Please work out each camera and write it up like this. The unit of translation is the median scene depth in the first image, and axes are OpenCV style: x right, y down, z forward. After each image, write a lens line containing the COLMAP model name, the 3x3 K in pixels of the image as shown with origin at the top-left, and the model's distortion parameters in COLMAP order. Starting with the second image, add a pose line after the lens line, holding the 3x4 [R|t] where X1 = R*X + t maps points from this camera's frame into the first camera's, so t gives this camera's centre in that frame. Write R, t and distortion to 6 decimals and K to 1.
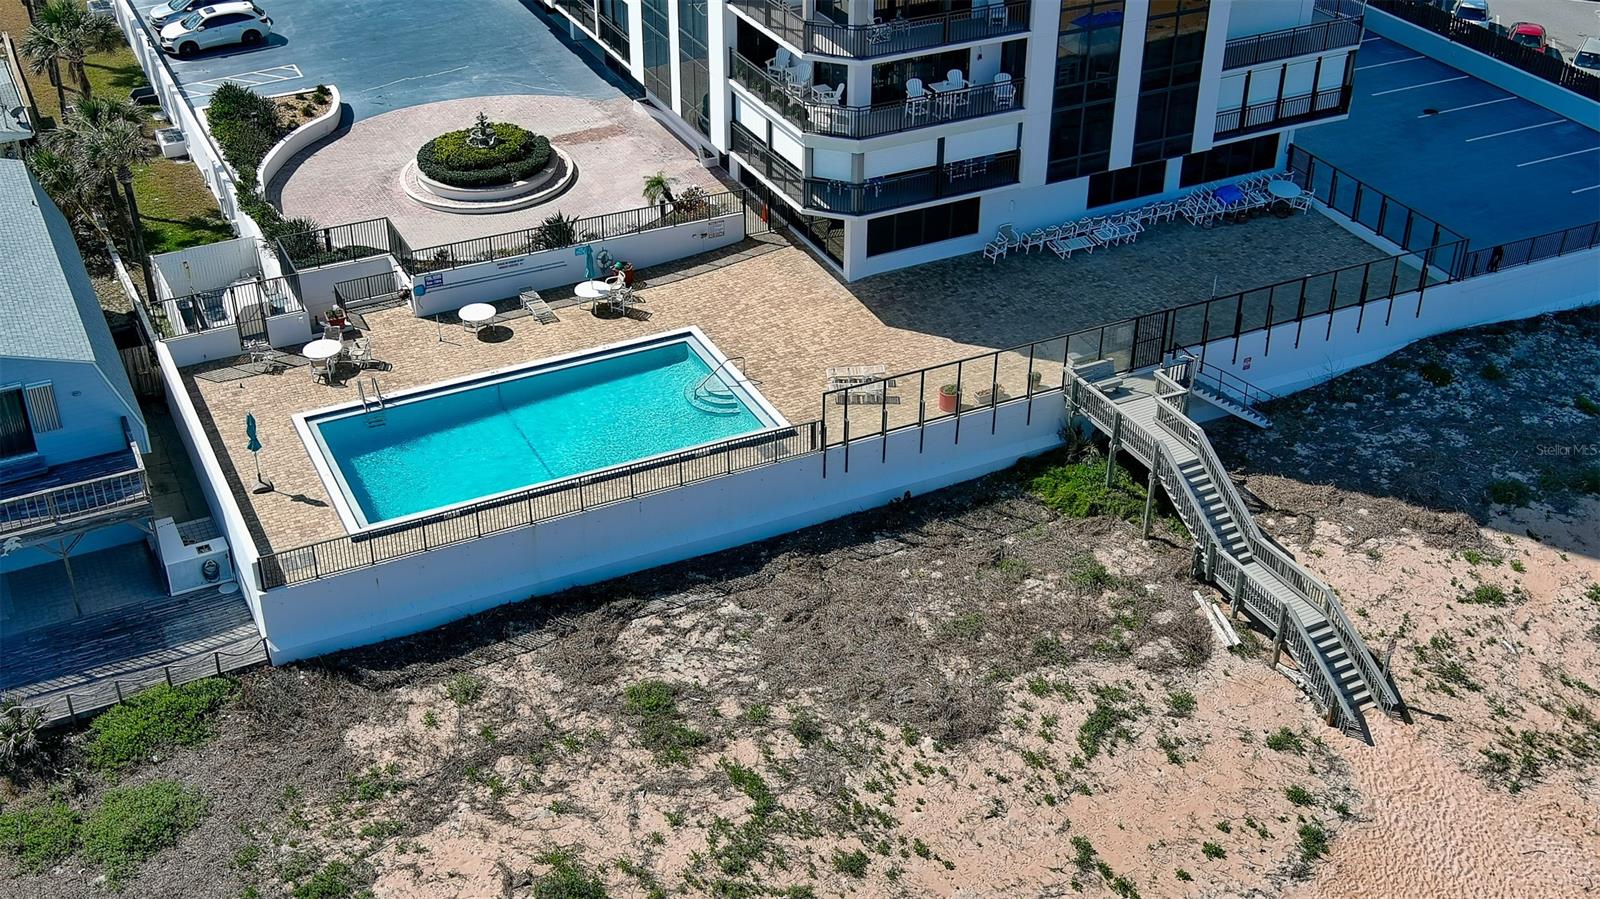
lens RADIAL K [[1848.5, 0, 794.5], [0, 1848.5, 444.9], [0, 0, 1]] dist [0.036424, -0.141456]
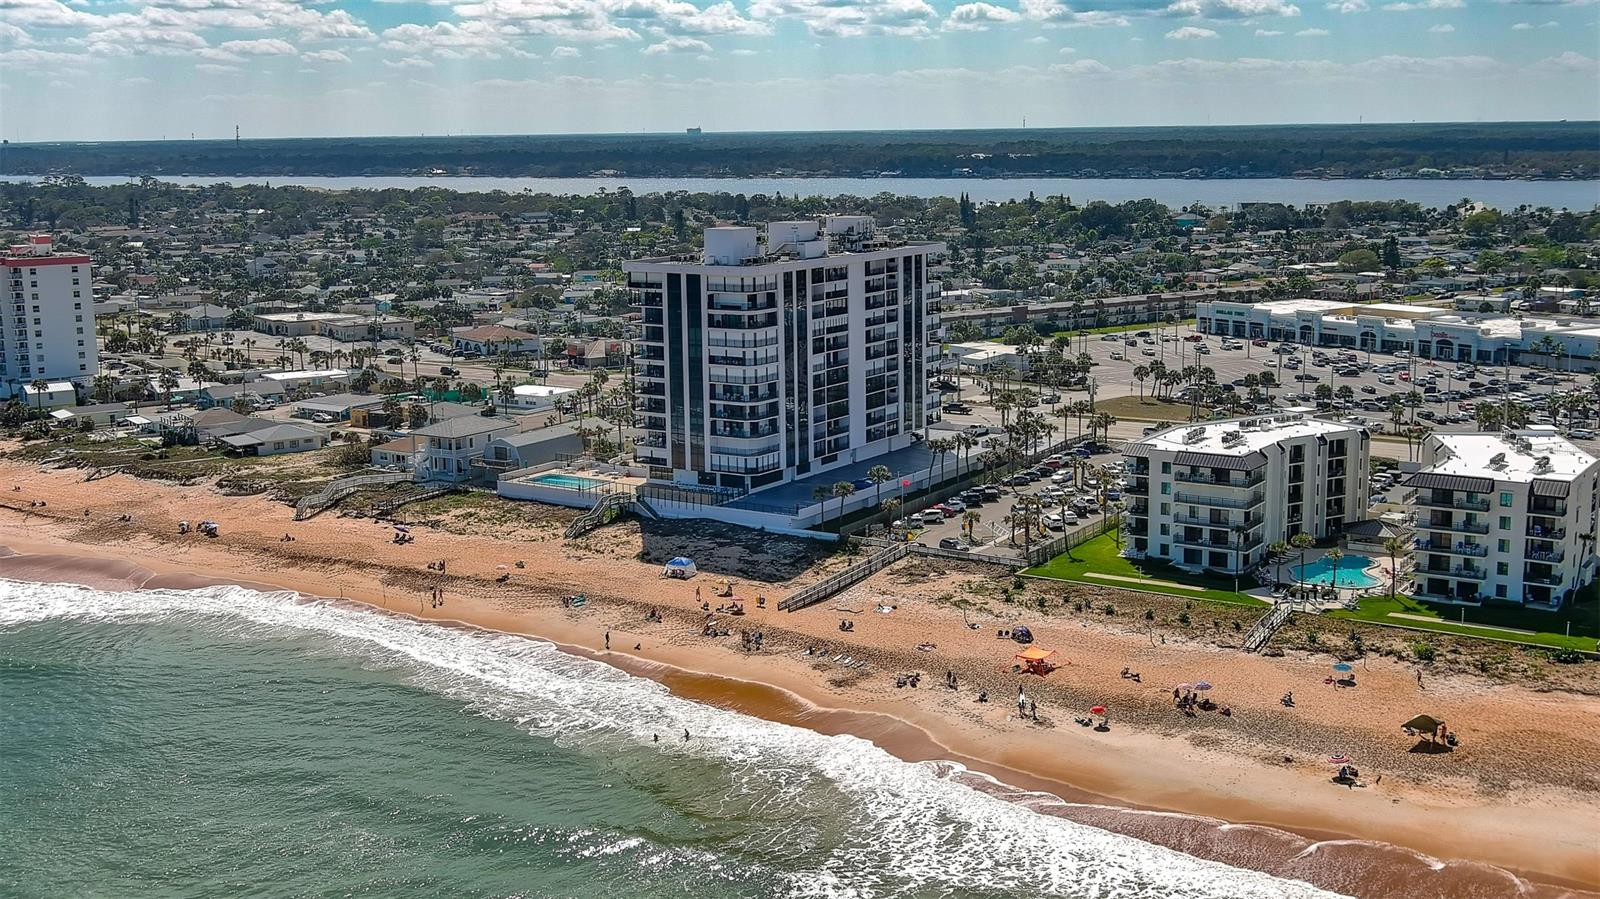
lens RADIAL K [[1848.5, 0, 794.5], [0, 1848.5, 444.9], [0, 0, 1]] dist [0.036424, -0.141456]
pose [[0.503425, 0.138023, -0.852943, 4.554170], [-0.442304, 0.889179, -0.117170, 0.221378], [0.742247, 0.436246, 0.508683, -1.172946]]
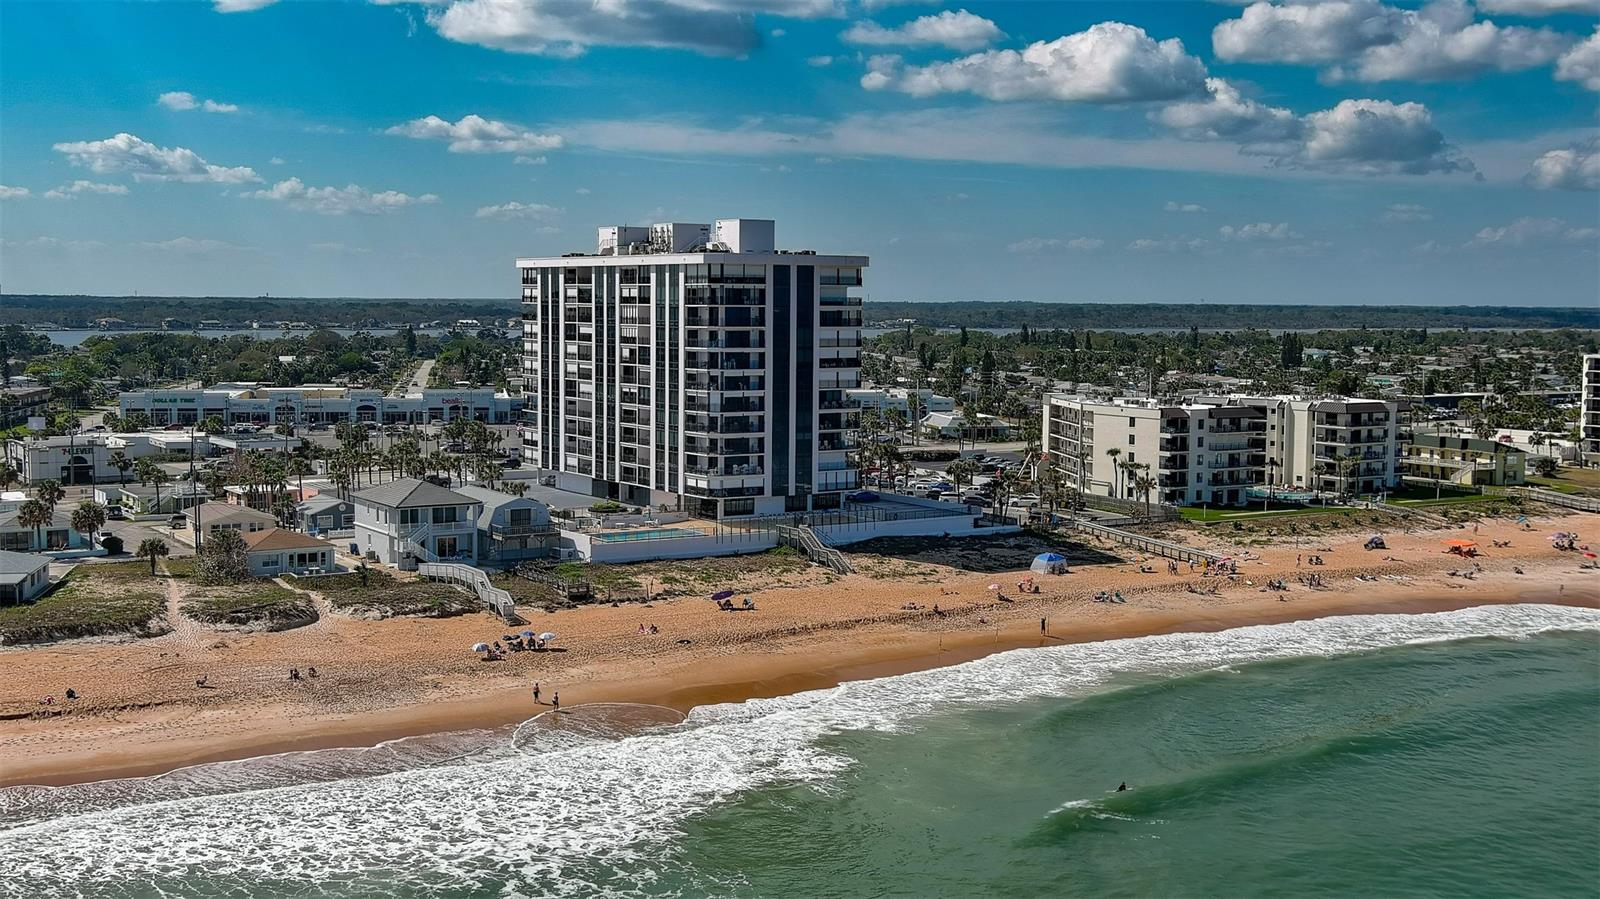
lens RADIAL K [[1848.5, 0, 794.5], [0, 1848.5, 444.9], [0, 0, 1]] dist [0.036424, -0.141456]
pose [[0.994064, -0.004422, 0.108703, -0.249478], [0.053614, 0.889331, -0.454109, 1.644098], [-0.094665, 0.457242, 0.884290, -2.630136]]
